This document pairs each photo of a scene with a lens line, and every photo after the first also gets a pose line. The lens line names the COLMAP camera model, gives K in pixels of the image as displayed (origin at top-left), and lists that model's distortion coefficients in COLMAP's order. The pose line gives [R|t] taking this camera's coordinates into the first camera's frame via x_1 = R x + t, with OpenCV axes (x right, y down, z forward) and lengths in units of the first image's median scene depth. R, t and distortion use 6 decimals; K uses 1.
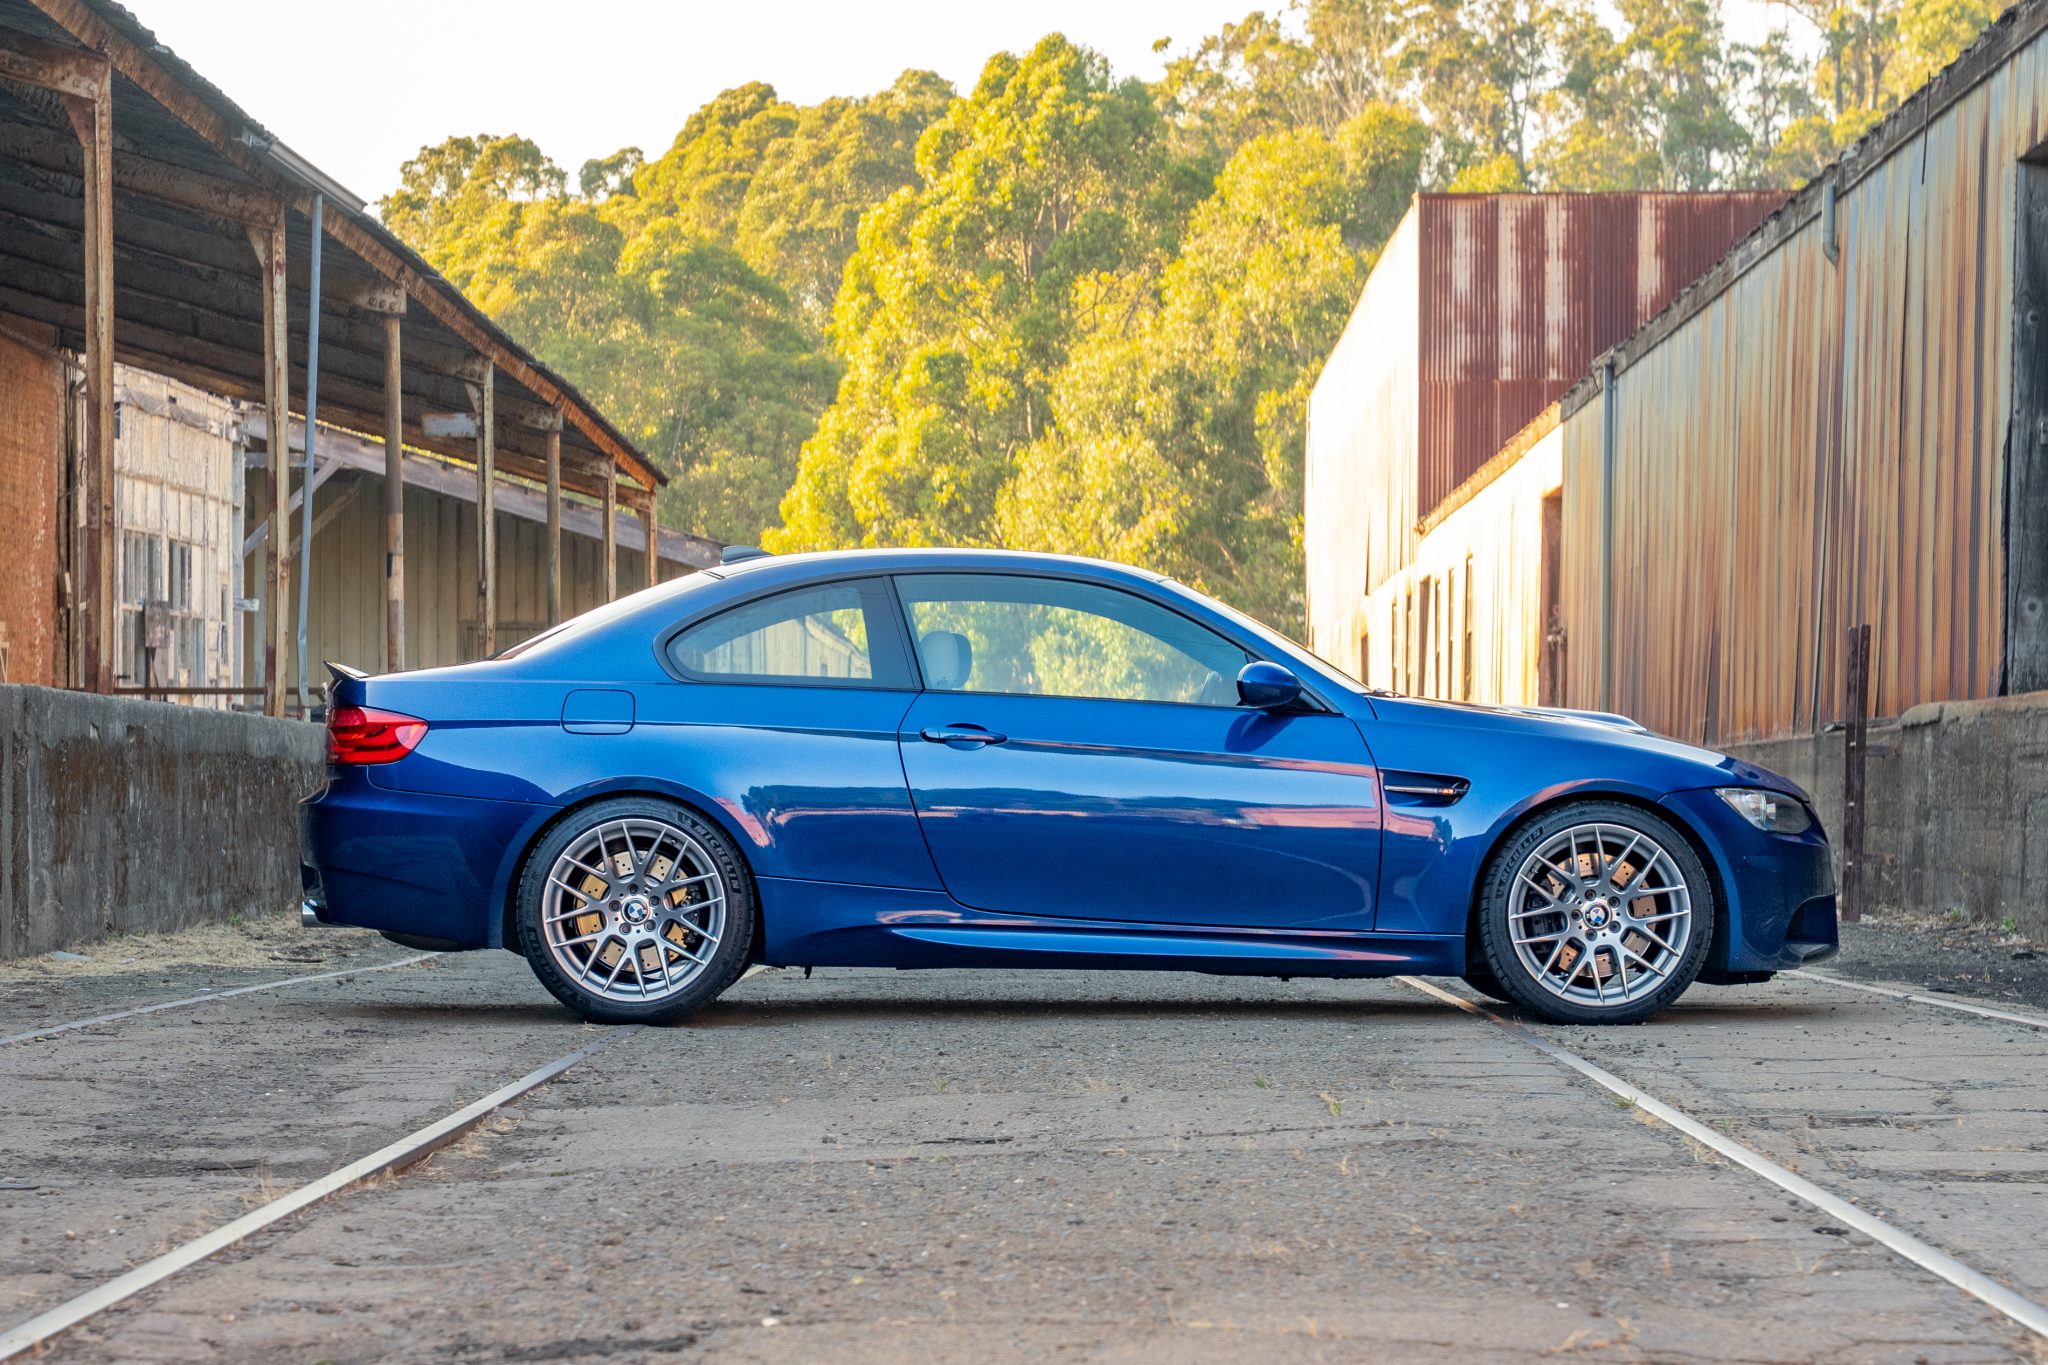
lens RADIAL K [[4856.7, 0, 1023.7], [0, 4856.7, 759.4], [0, 0, 1]] dist [0.234032, 0.604647]
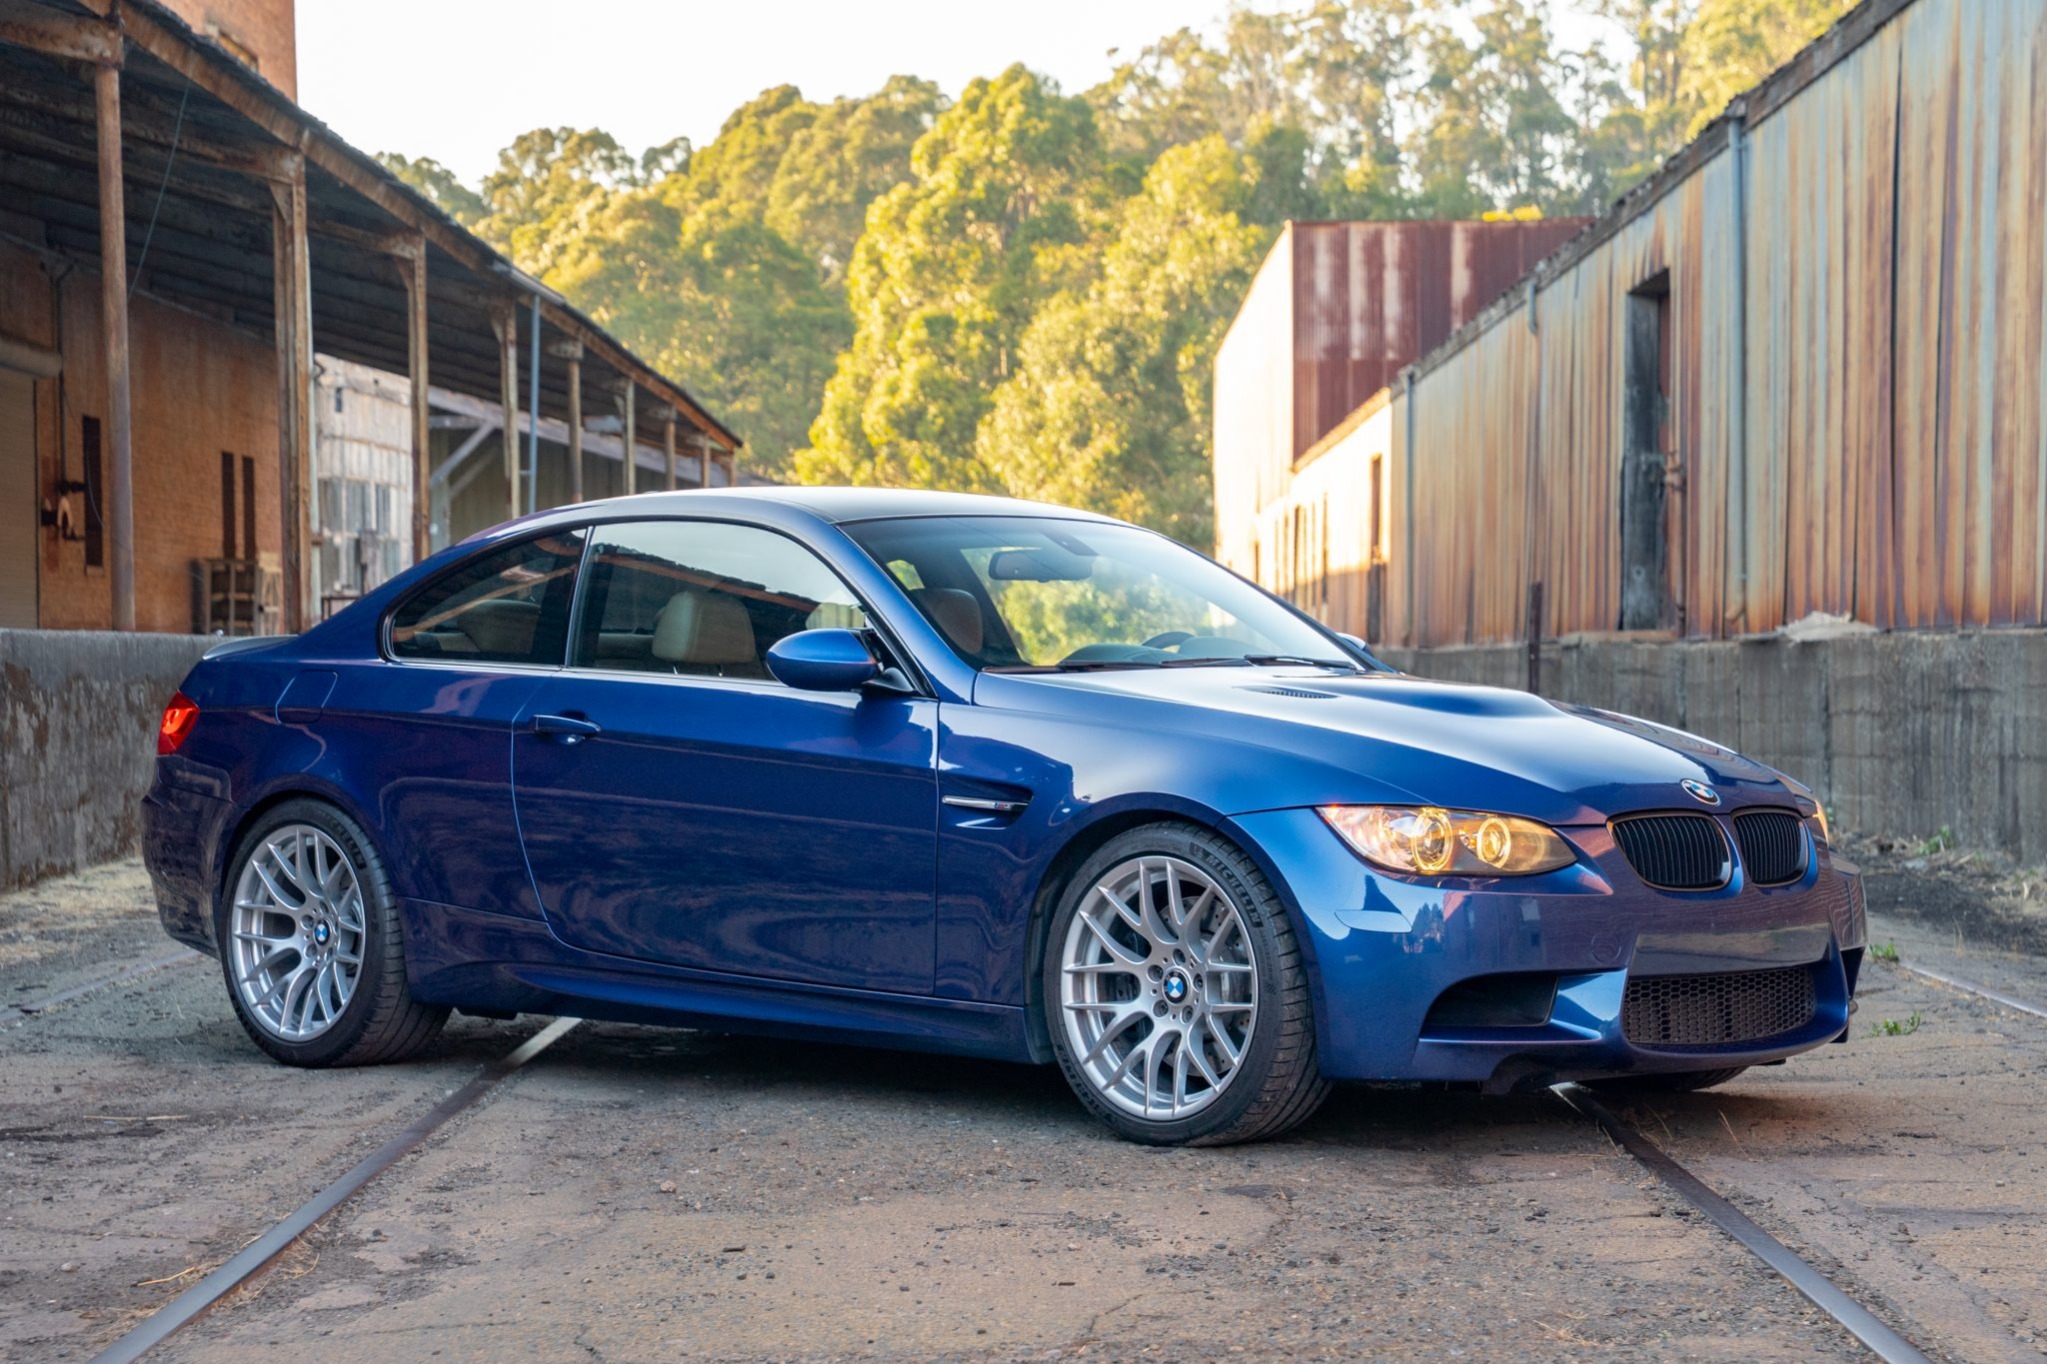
lens RADIAL K [[4169.2, 0, 1023.5], [0, 4169.2, 682.0], [0, 0, 1]] dist [0.260119, 0.147722]
pose [[0.999965, -0.005807, 0.006080, -0.001080], [0.005693, 0.999811, 0.018567, -0.009981], [-0.006187, -0.018532, 0.999809, -0.162902]]
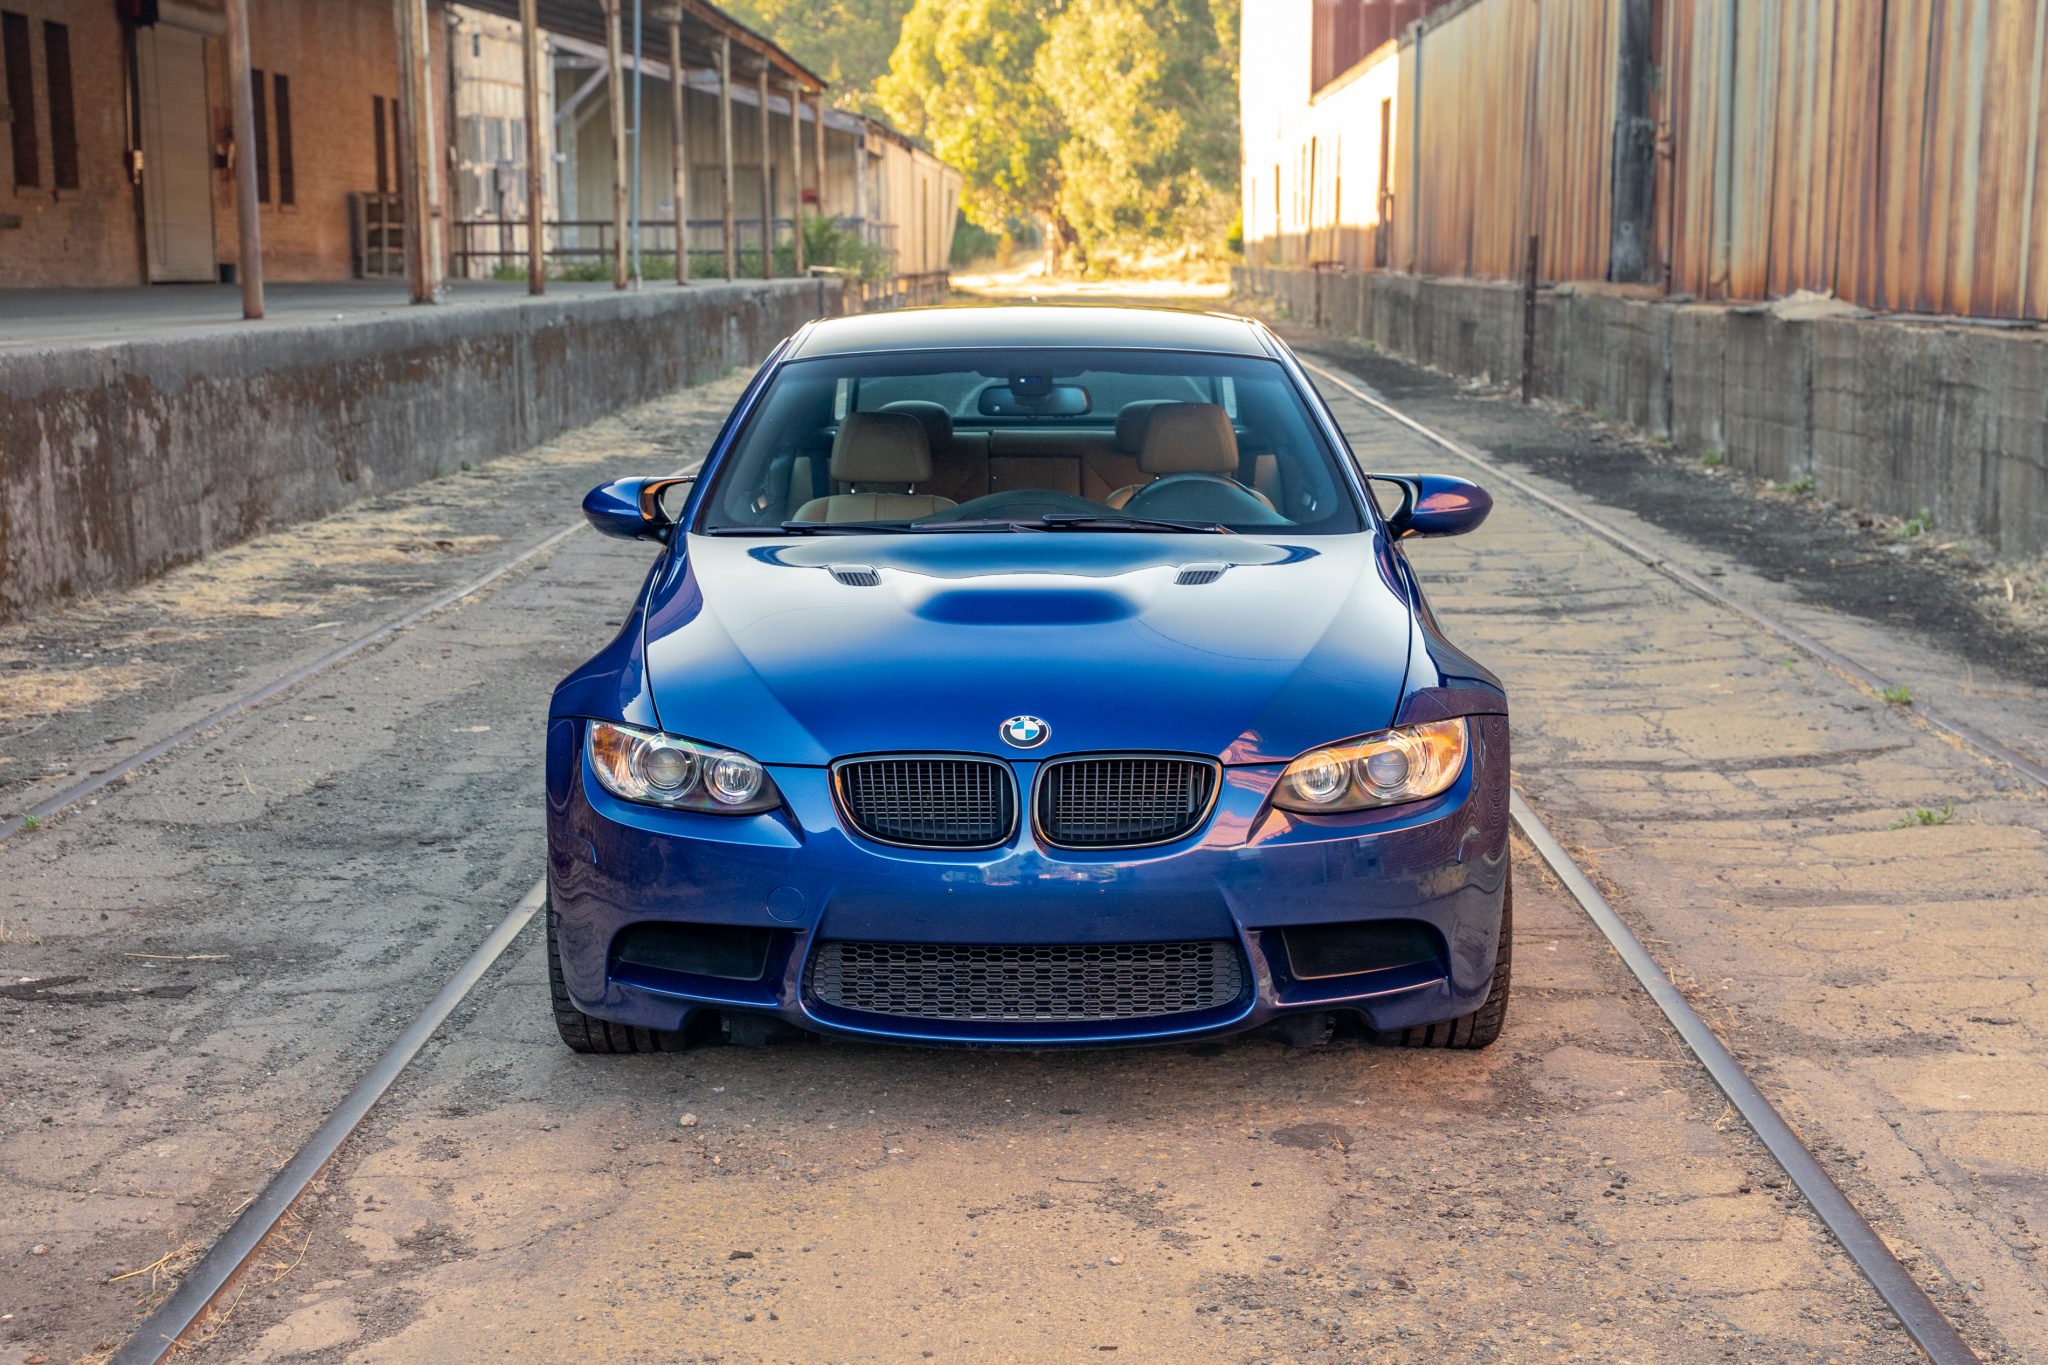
lens RADIAL K [[3463.9, 0, 1012.2], [0, 3463.9, 706.4], [0, 0, 1]] dist [0.122459, 0.304654]
pose [[0.999899, -0.005830, -0.012948, -0.000318], [0.007684, 0.988939, 0.148125, -0.021981], [0.011941, -0.148210, 0.988884, -0.122920]]
